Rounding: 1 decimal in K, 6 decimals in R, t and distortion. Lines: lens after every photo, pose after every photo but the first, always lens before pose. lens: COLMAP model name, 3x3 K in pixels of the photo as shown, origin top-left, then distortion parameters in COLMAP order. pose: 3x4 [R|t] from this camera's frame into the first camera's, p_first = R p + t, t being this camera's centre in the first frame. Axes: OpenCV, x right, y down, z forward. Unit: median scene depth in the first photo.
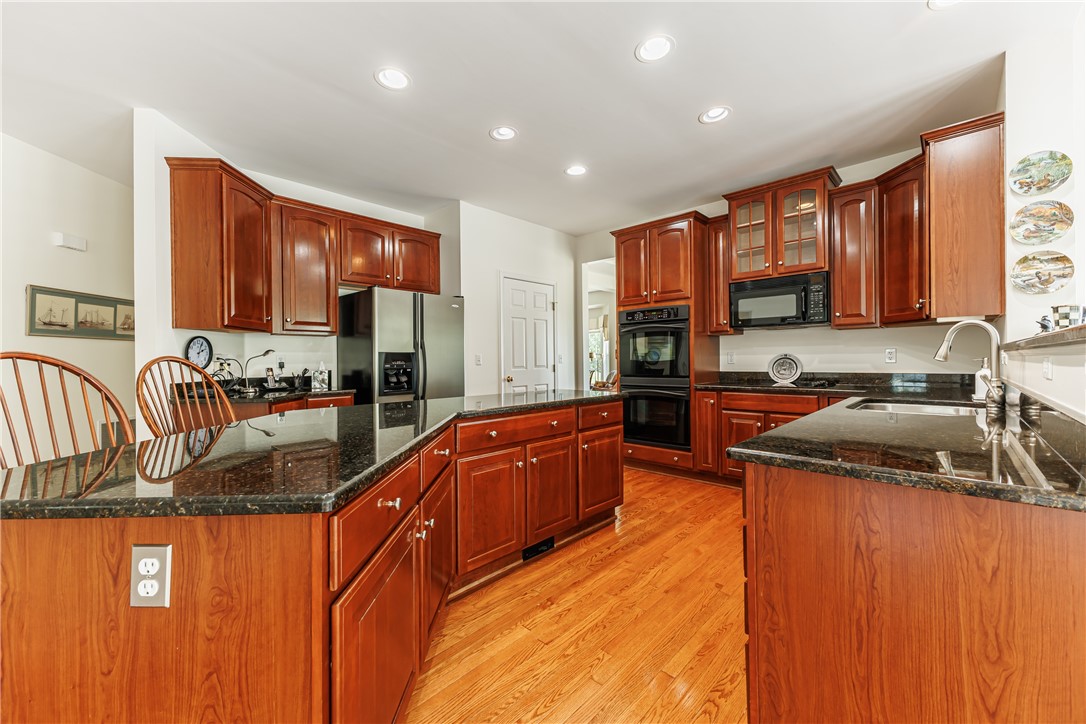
lens RADIAL K [[429.7, 0, 543.7], [0, 429.7, 362.0], [0, 0, 1]] dist [0.005959, -0.001579]
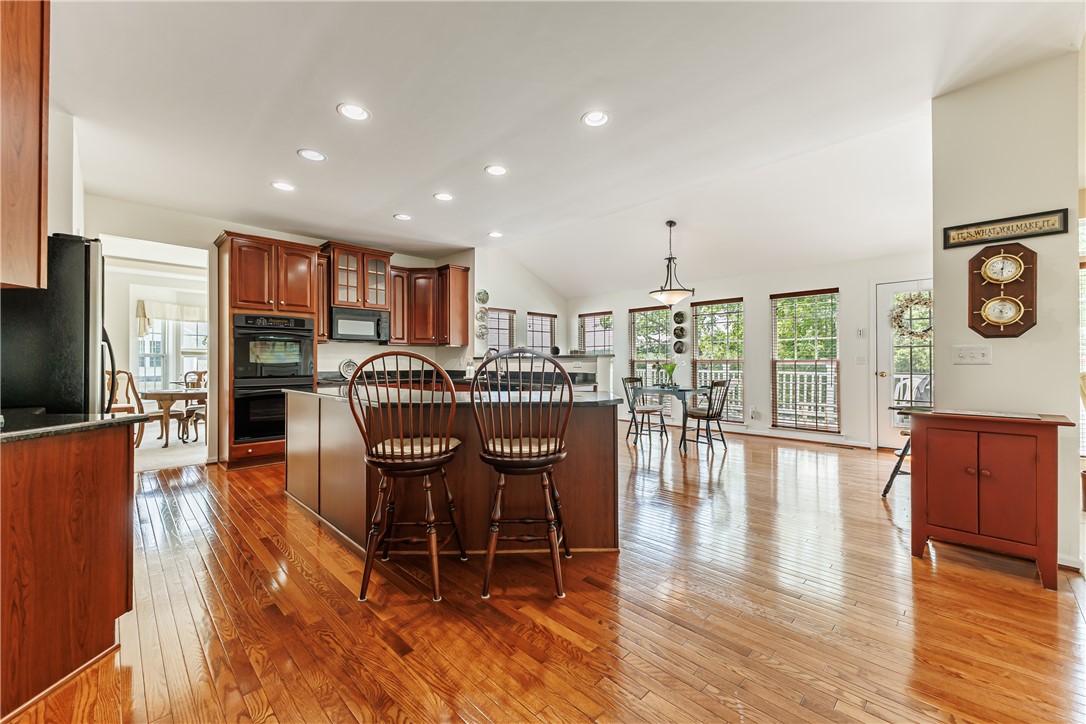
lens RADIAL K [[429.7, 0, 545.2], [0, 429.7, 360.9], [0, 0, 1]] dist [0.005959, -0.001579]
pose [[0.022938, 0.013658, 0.999644, -0.964048], [0.007727, 0.999874, -0.013839, 0.014747], [-0.999707, 0.008041, 0.022830, 0.309188]]
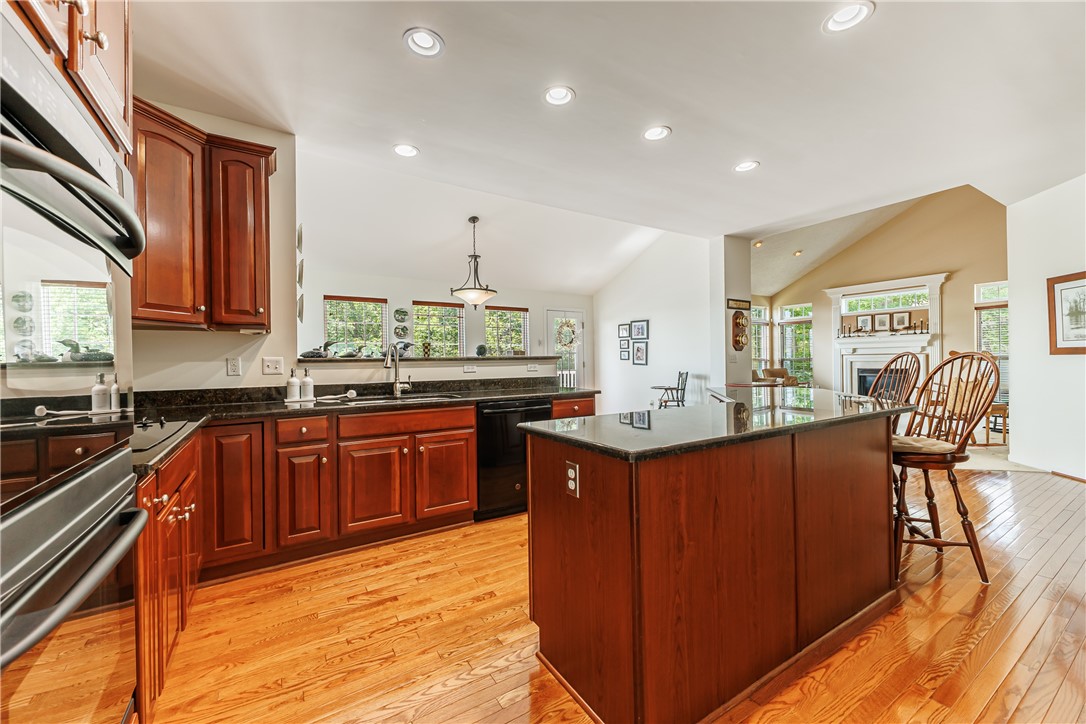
lens RADIAL K [[429.7, 0, 550.1], [0, 429.7, 364.1], [0, 0, 1]] dist [0.005959, -0.001579]
pose [[-0.971840, 0.021582, 0.234652, 0.020498], [0.023941, 0.999687, 0.007208, -0.007307], [-0.234423, 0.012623, -0.972053, 1.267346]]
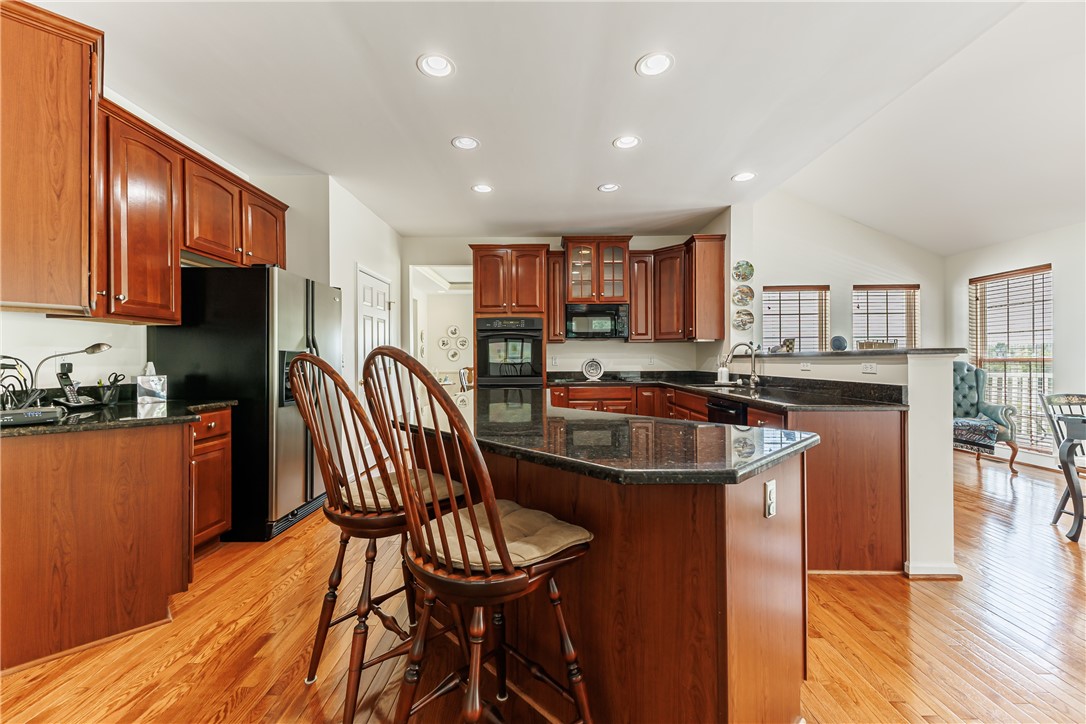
lens RADIAL K [[429.7, 0, 545.5], [0, 429.7, 361.0], [0, 0, 1]] dist [0.005959, -0.001579]
pose [[0.730765, 0.006292, 0.682600, -0.535007], [-0.000033, 0.999958, -0.009182, 0.003173], [-0.682629, 0.006687, 0.730735, 0.091838]]
